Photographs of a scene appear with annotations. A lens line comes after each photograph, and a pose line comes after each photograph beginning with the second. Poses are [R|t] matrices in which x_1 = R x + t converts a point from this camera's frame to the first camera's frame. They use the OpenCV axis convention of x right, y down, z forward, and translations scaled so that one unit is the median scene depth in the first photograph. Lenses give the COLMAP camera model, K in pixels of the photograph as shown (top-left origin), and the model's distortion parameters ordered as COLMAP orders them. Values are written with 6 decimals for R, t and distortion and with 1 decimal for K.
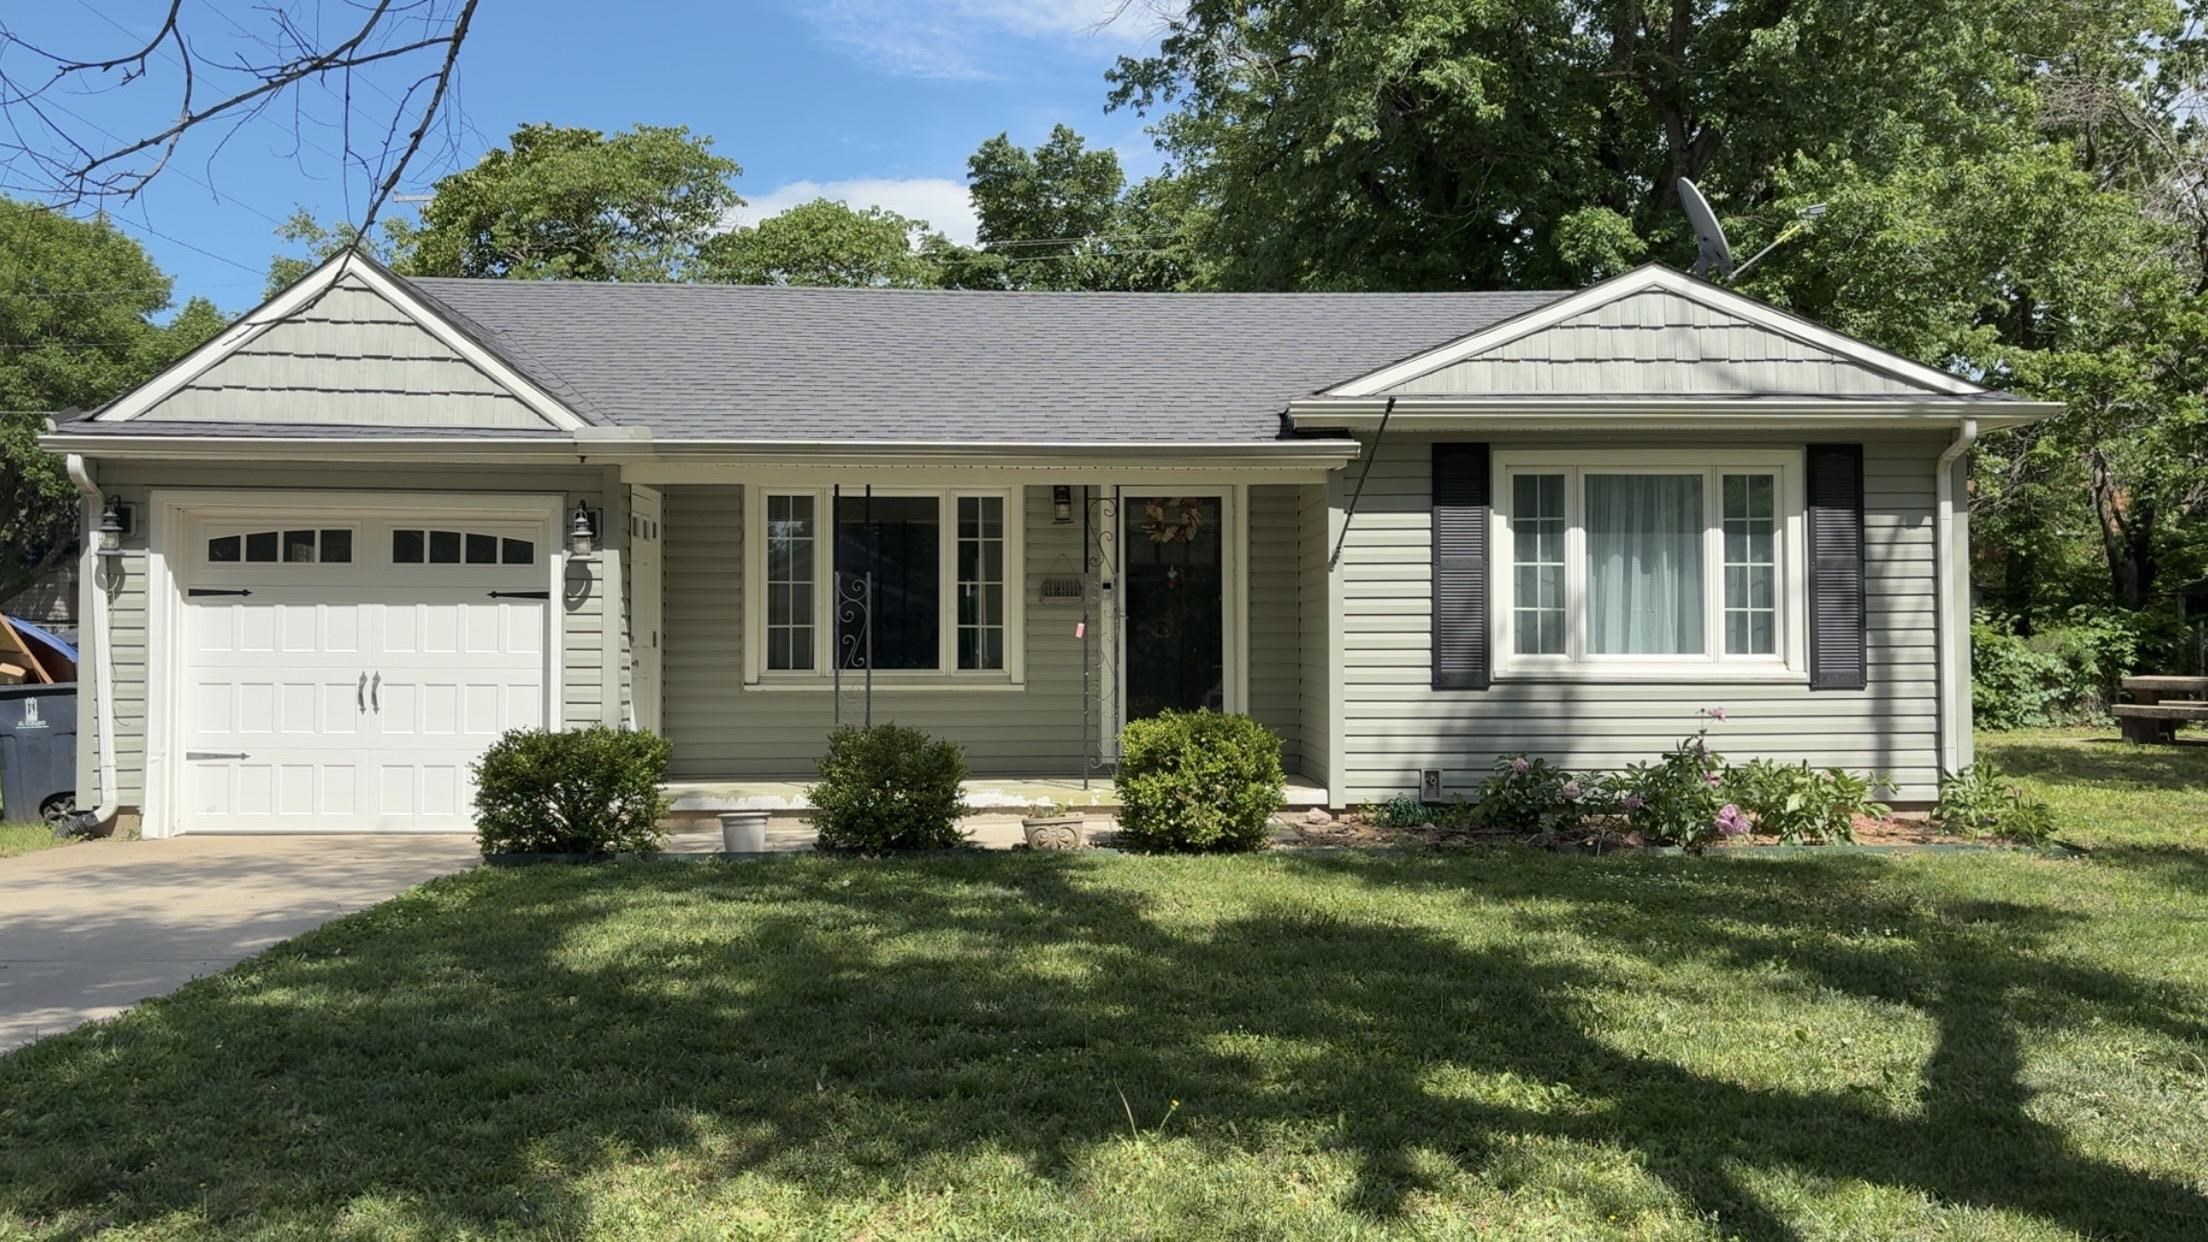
lens RADIAL K [[1778.2, 0, 1094.7], [0, 1778.2, 622.6], [0, 0, 1]] dist [0.076421, -0.092608]
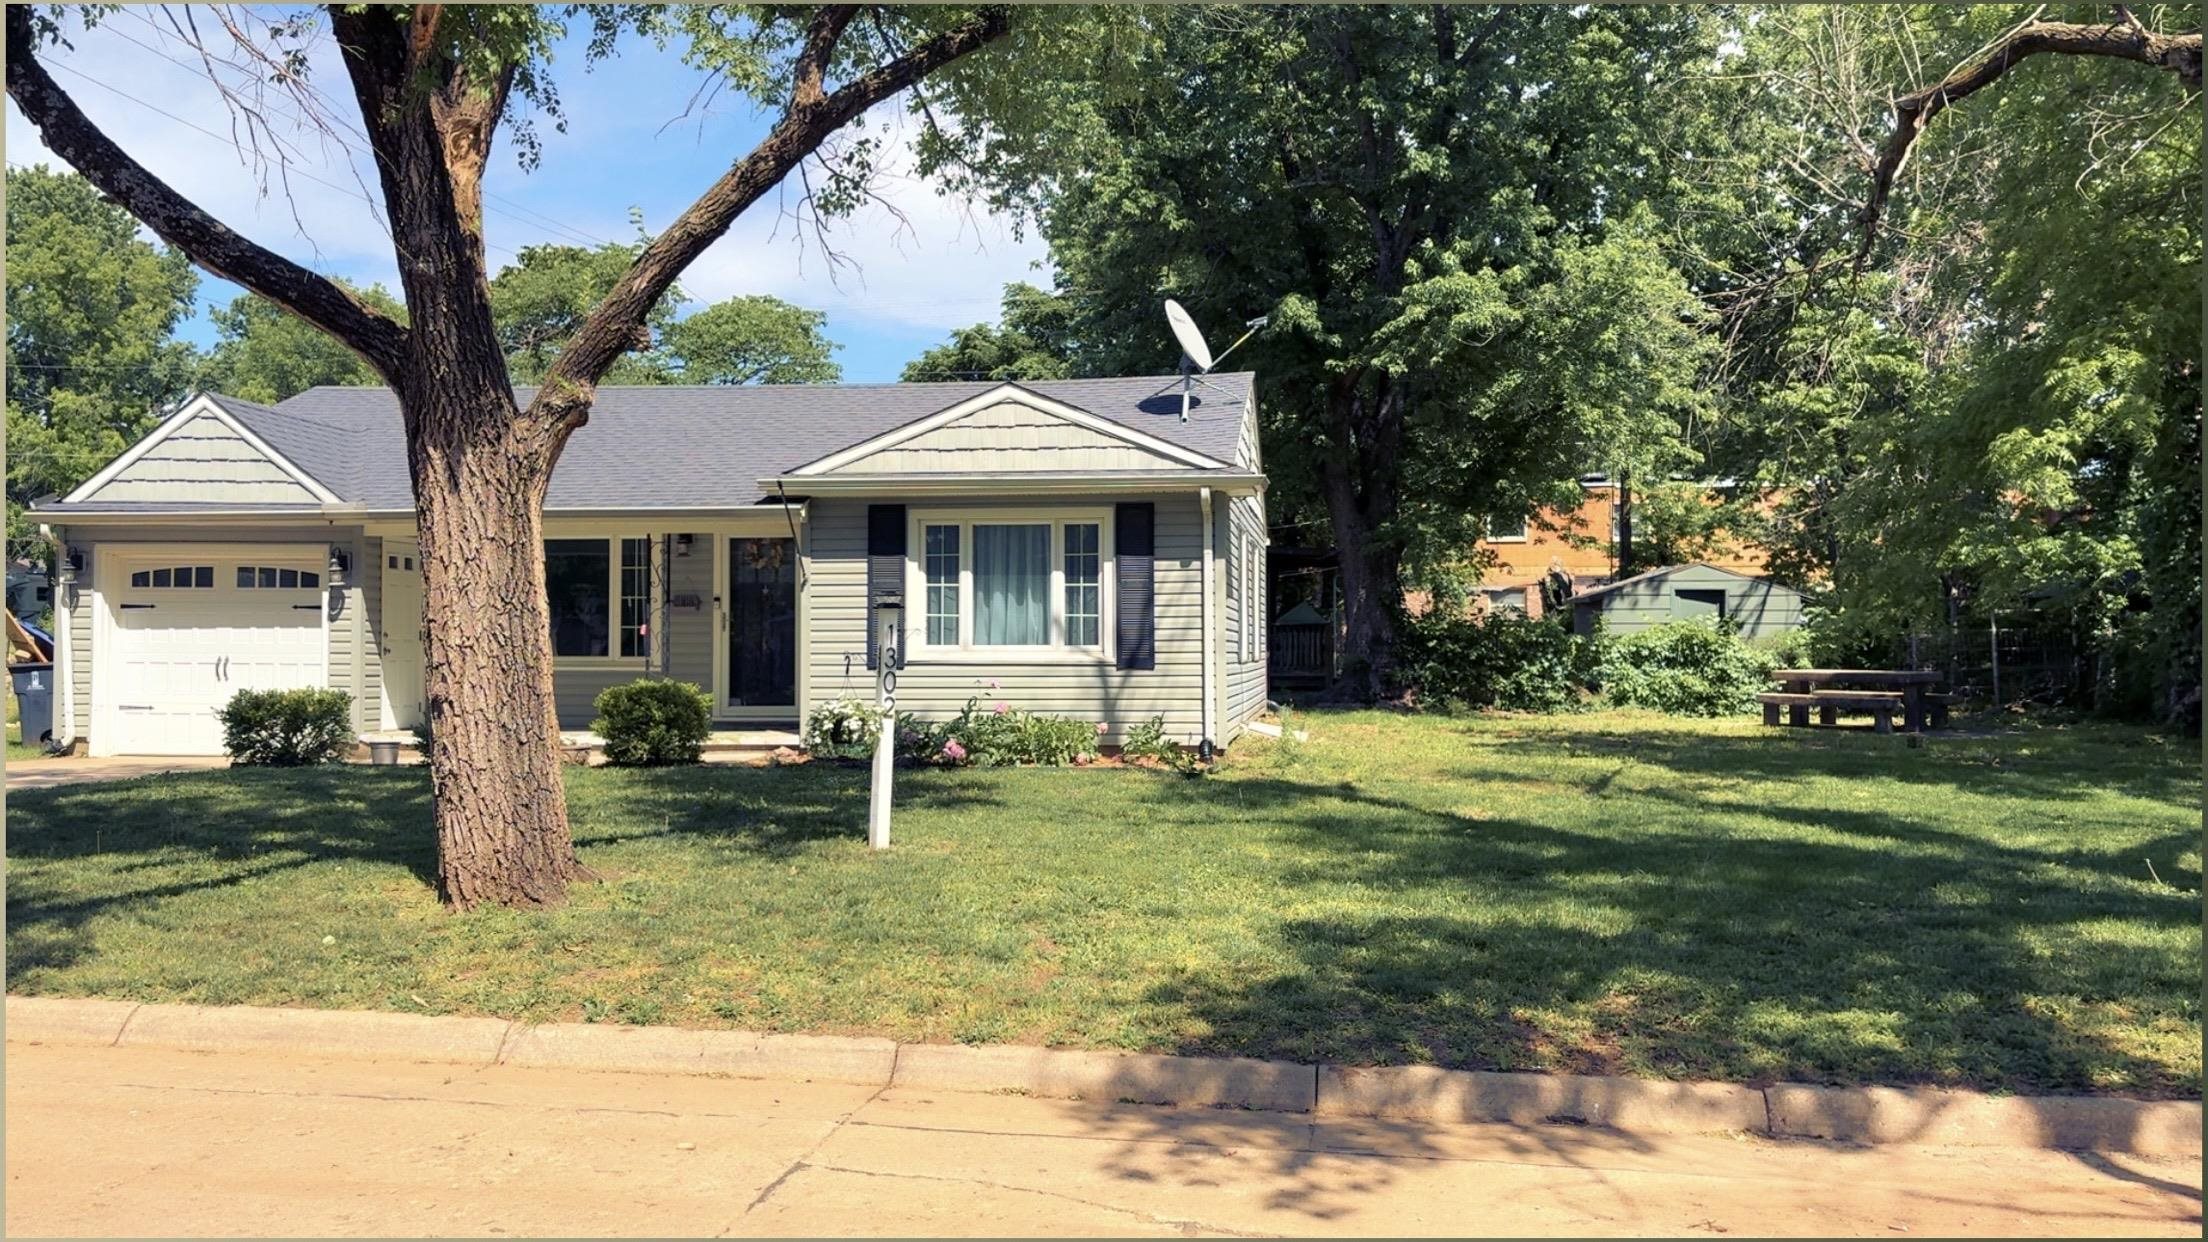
lens RADIAL K [[1778.2, 0, 1096.7], [0, 1778.2, 621.8], [0, 0, 1]] dist [0.076421, -0.092608]
pose [[0.985713, -0.000961, -0.168429, 0.627259], [0.000690, 0.999998, -0.001670, 0.000368], [0.168431, 0.001530, 0.985712, -0.444876]]
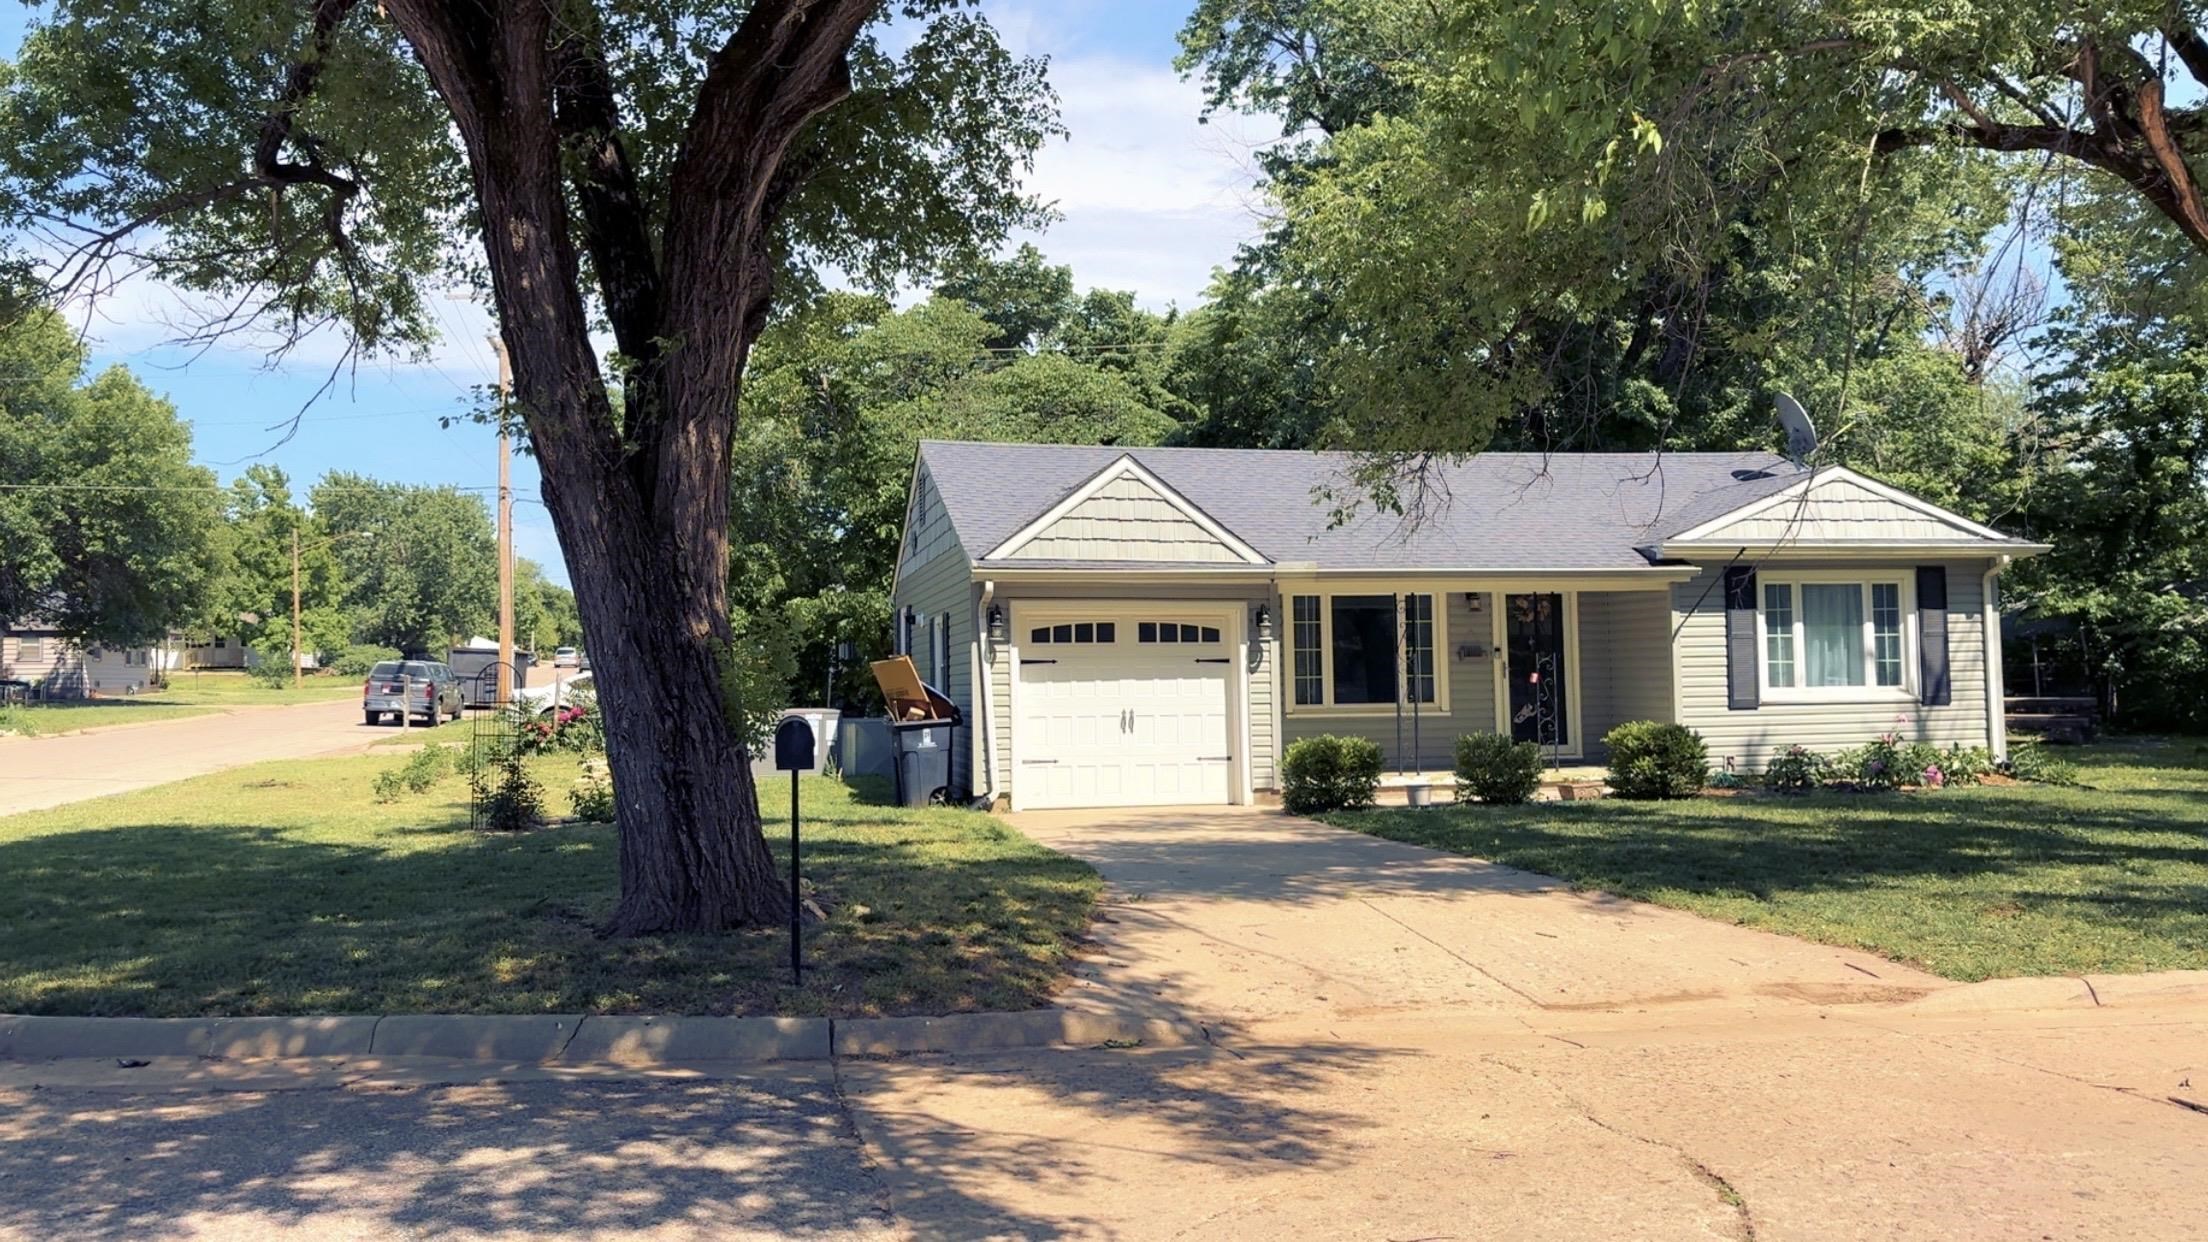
lens RADIAL K [[1778.2, 0, 1094.9], [0, 1778.2, 622.4], [0, 0, 1]] dist [0.076421, -0.092608]
pose [[0.983792, -0.009332, 0.179071, -0.718458], [0.013329, 0.999688, -0.021133, -0.017735], [-0.178818, 0.023177, 0.983609, -0.598658]]
